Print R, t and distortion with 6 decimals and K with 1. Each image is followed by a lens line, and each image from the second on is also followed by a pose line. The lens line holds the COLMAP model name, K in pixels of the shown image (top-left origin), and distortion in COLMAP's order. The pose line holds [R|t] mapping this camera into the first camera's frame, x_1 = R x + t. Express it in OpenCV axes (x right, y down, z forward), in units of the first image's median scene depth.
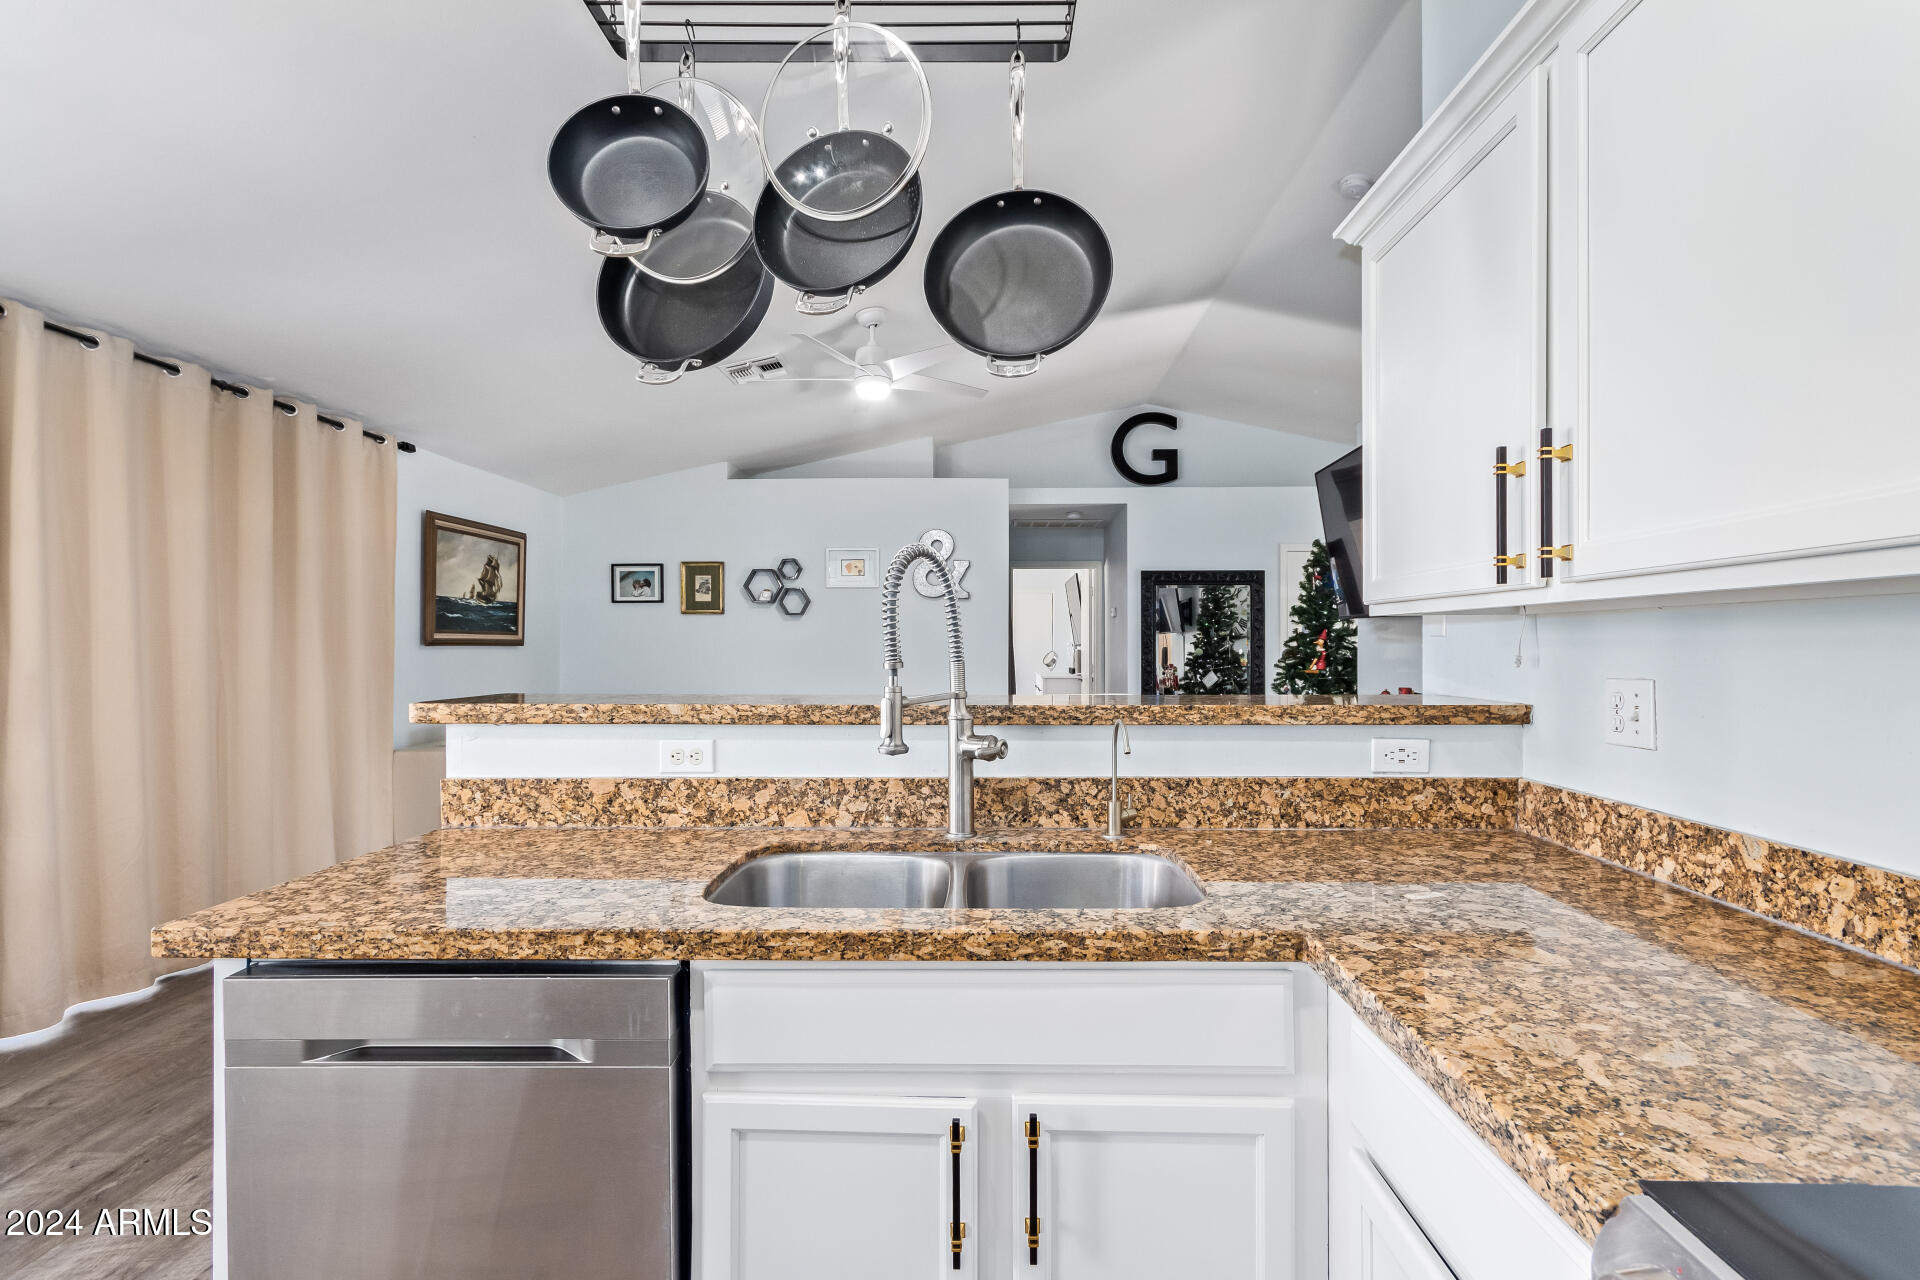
lens RADIAL K [[902.4, 0, 959.7], [0, 902.4, 652.3], [0, 0, 1]] dist [0.011915, -0.002317]
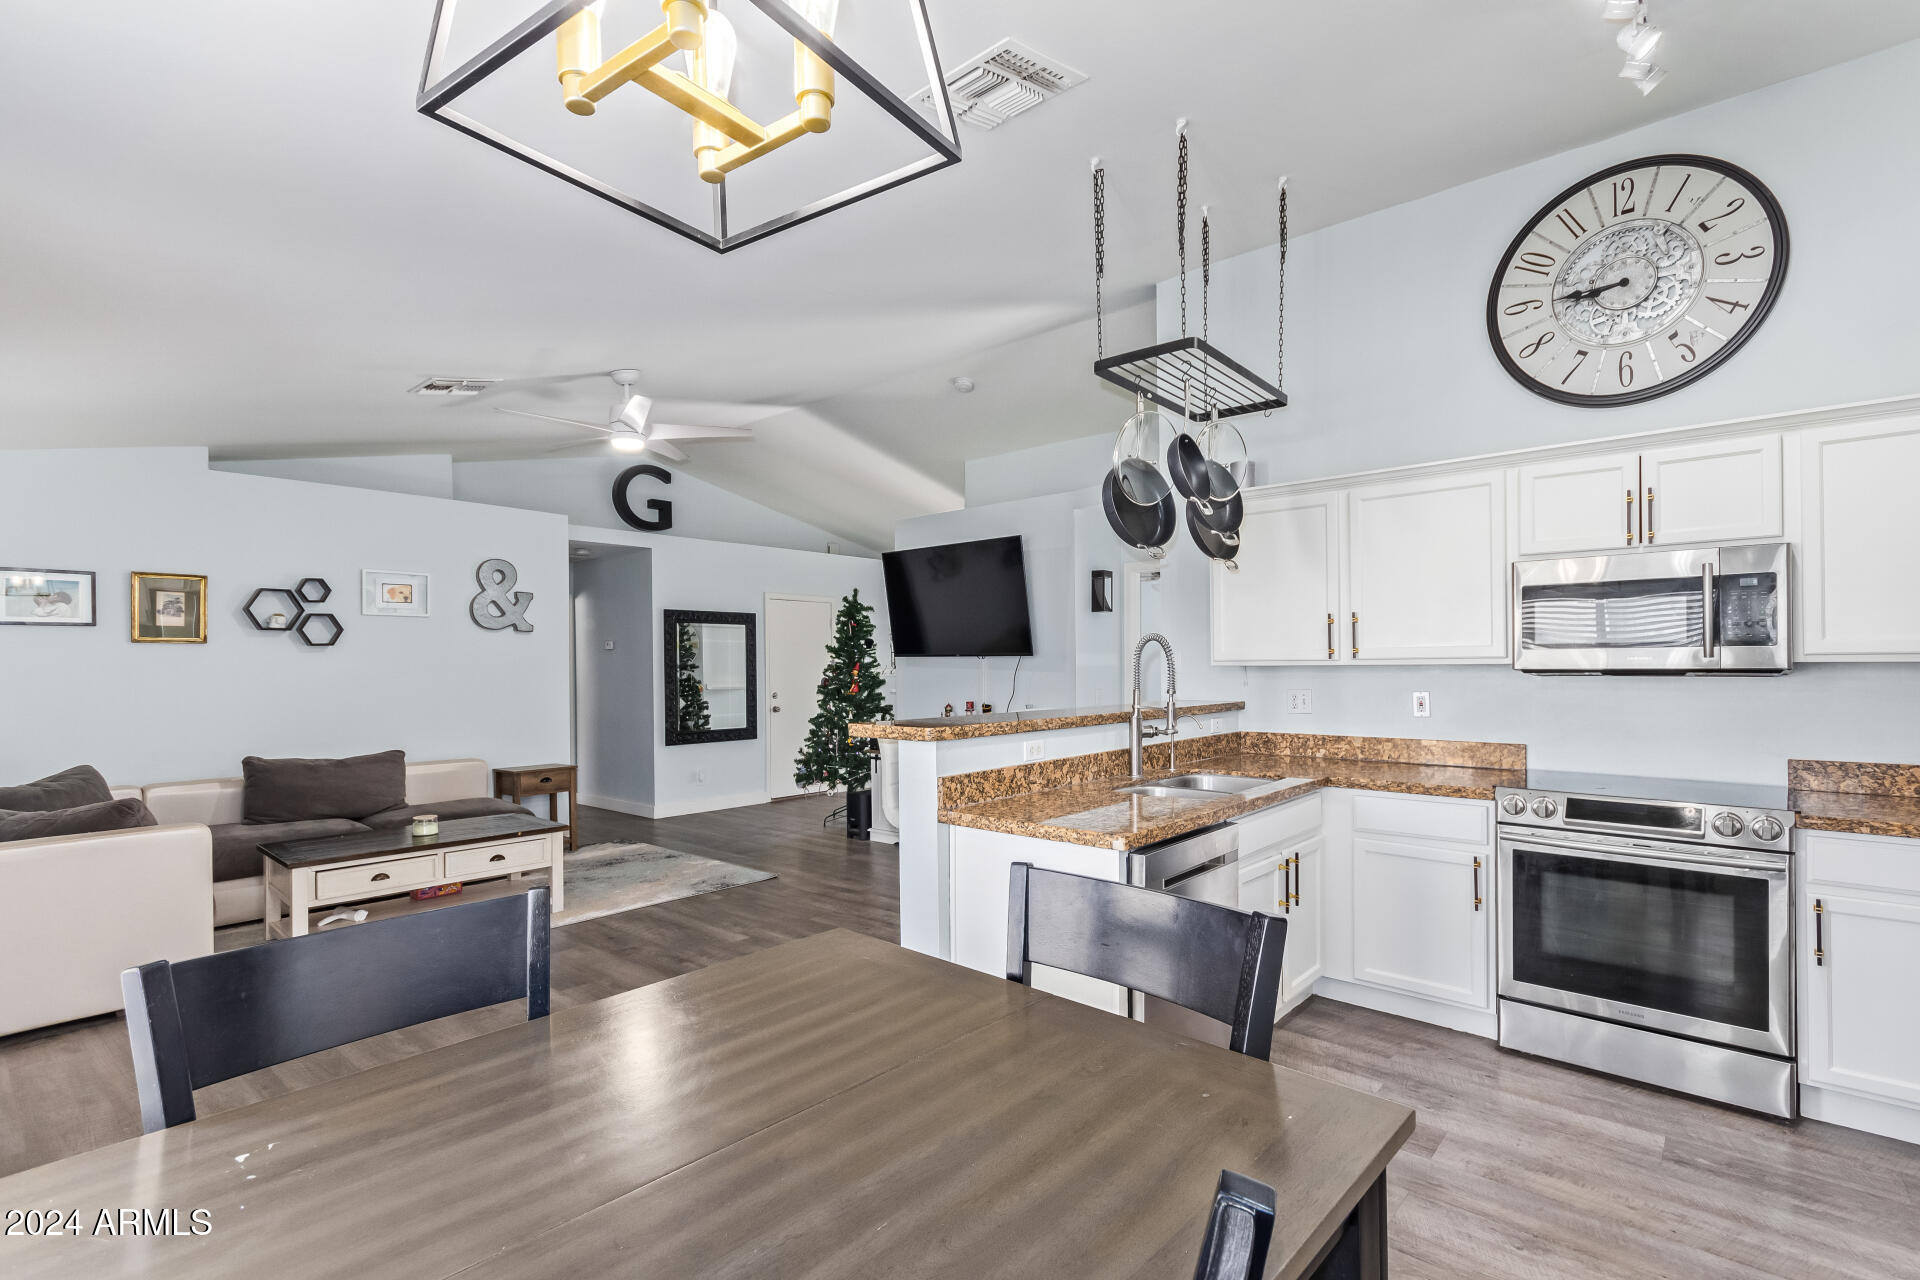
lens RADIAL K [[902.4, 0, 981.2], [0, 902.4, 662.9], [0, 0, 1]] dist [0.011915, -0.002317]
pose [[0.613215, -0.002411, 0.789913, -1.700736], [0.014628, 0.999859, -0.008304, -0.036321], [-0.789781, 0.016647, 0.613163, 0.035573]]
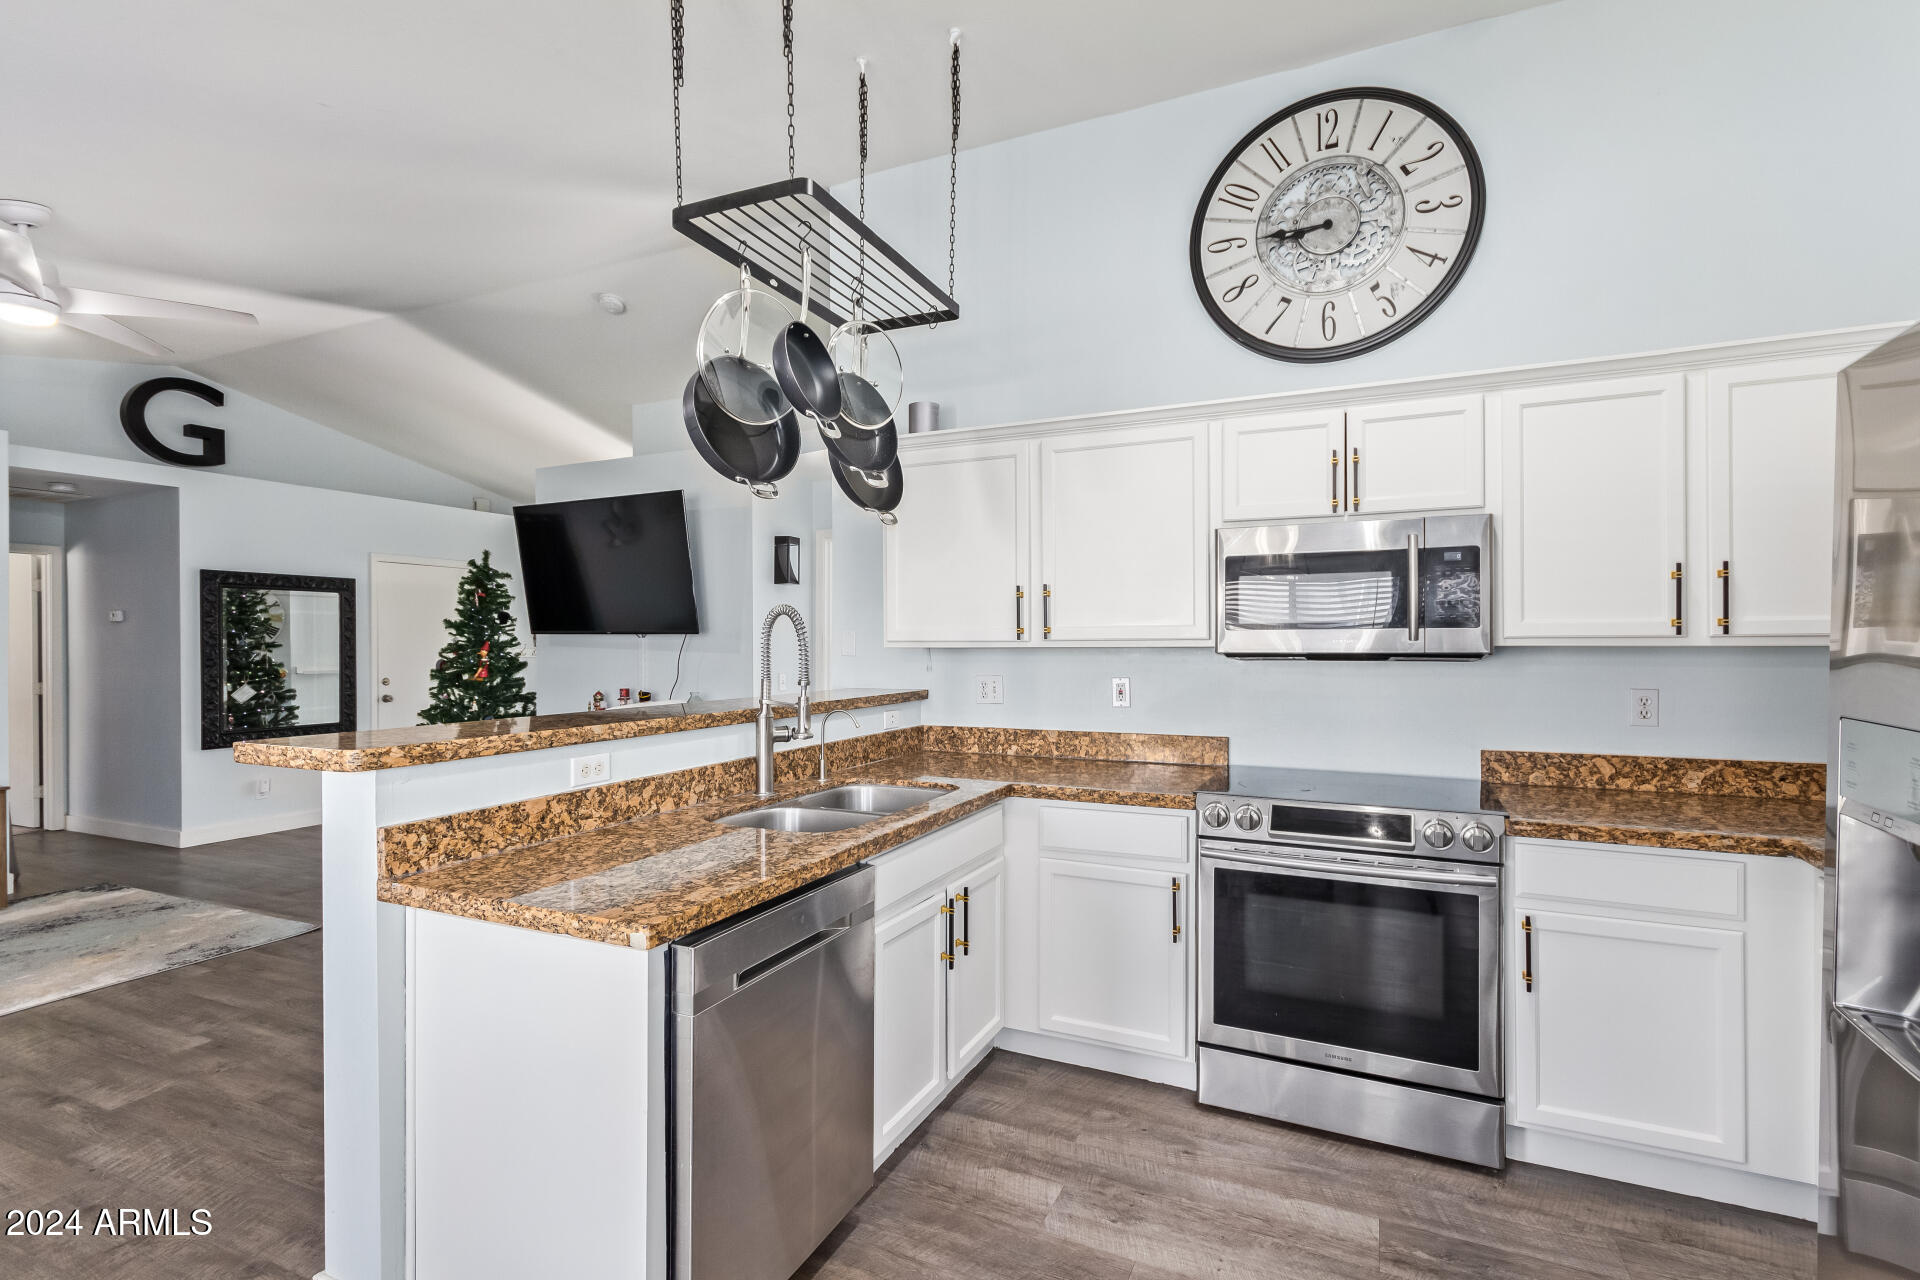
lens RADIAL K [[902.4, 0, 928.0], [0, 902.4, 641.9], [0, 0, 1]] dist [0.011915, -0.002317]
pose [[0.424054, -0.000519, 0.905637, -1.190701], [0.012001, 0.999915, -0.005046, -0.039948], [-0.905557, 0.013008, 0.424025, 0.101067]]
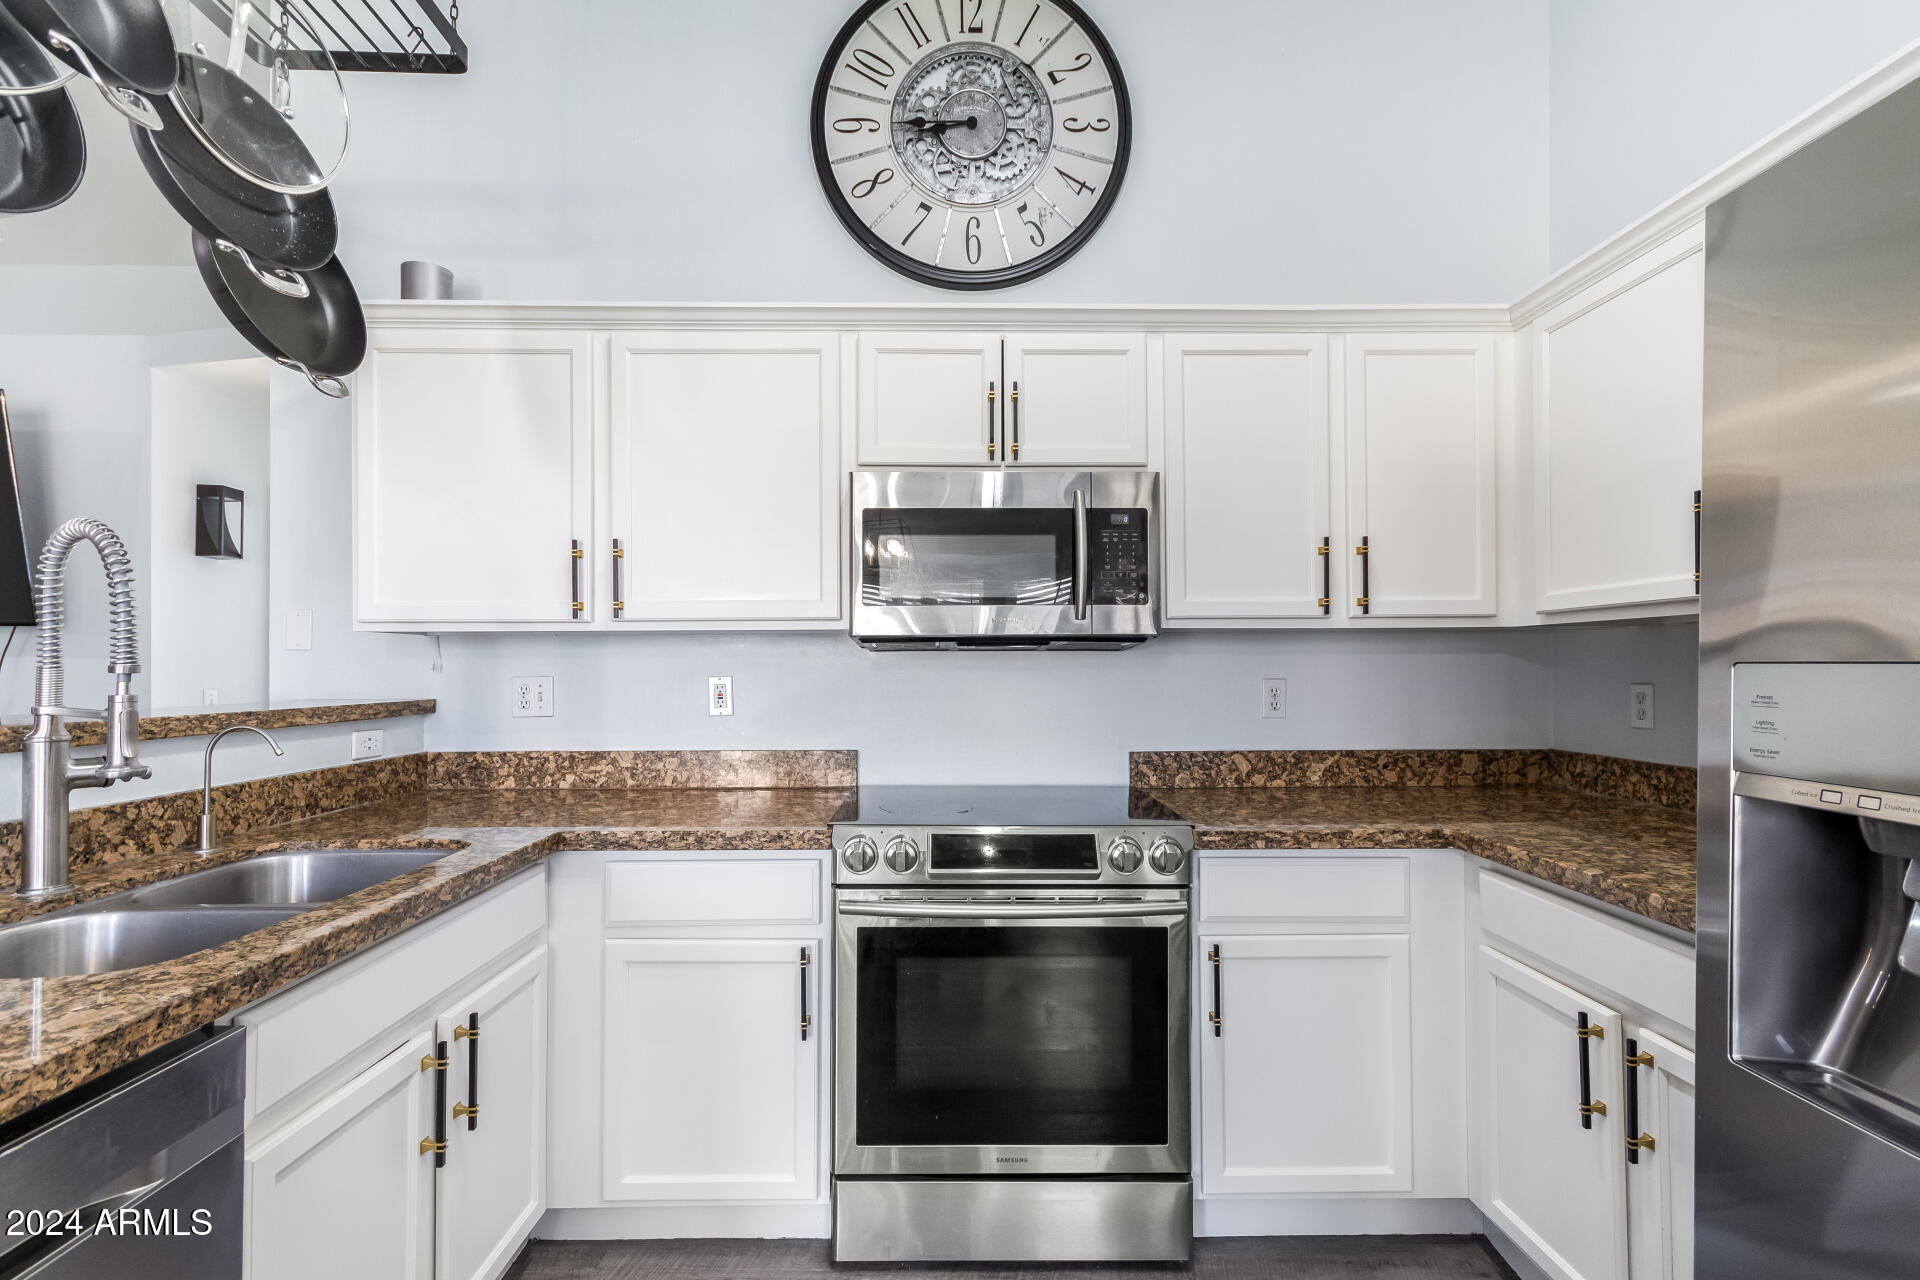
lens RADIAL K [[902.4, 0, 909.7], [0, 902.4, 657.7], [0, 0, 1]] dist [0.011915, -0.002317]
pose [[-0.003455, 0.015265, 0.999878, -0.750843], [0.014846, 0.999774, -0.015212, 0.023088], [-0.999884, 0.014792, -0.003681, 0.238986]]
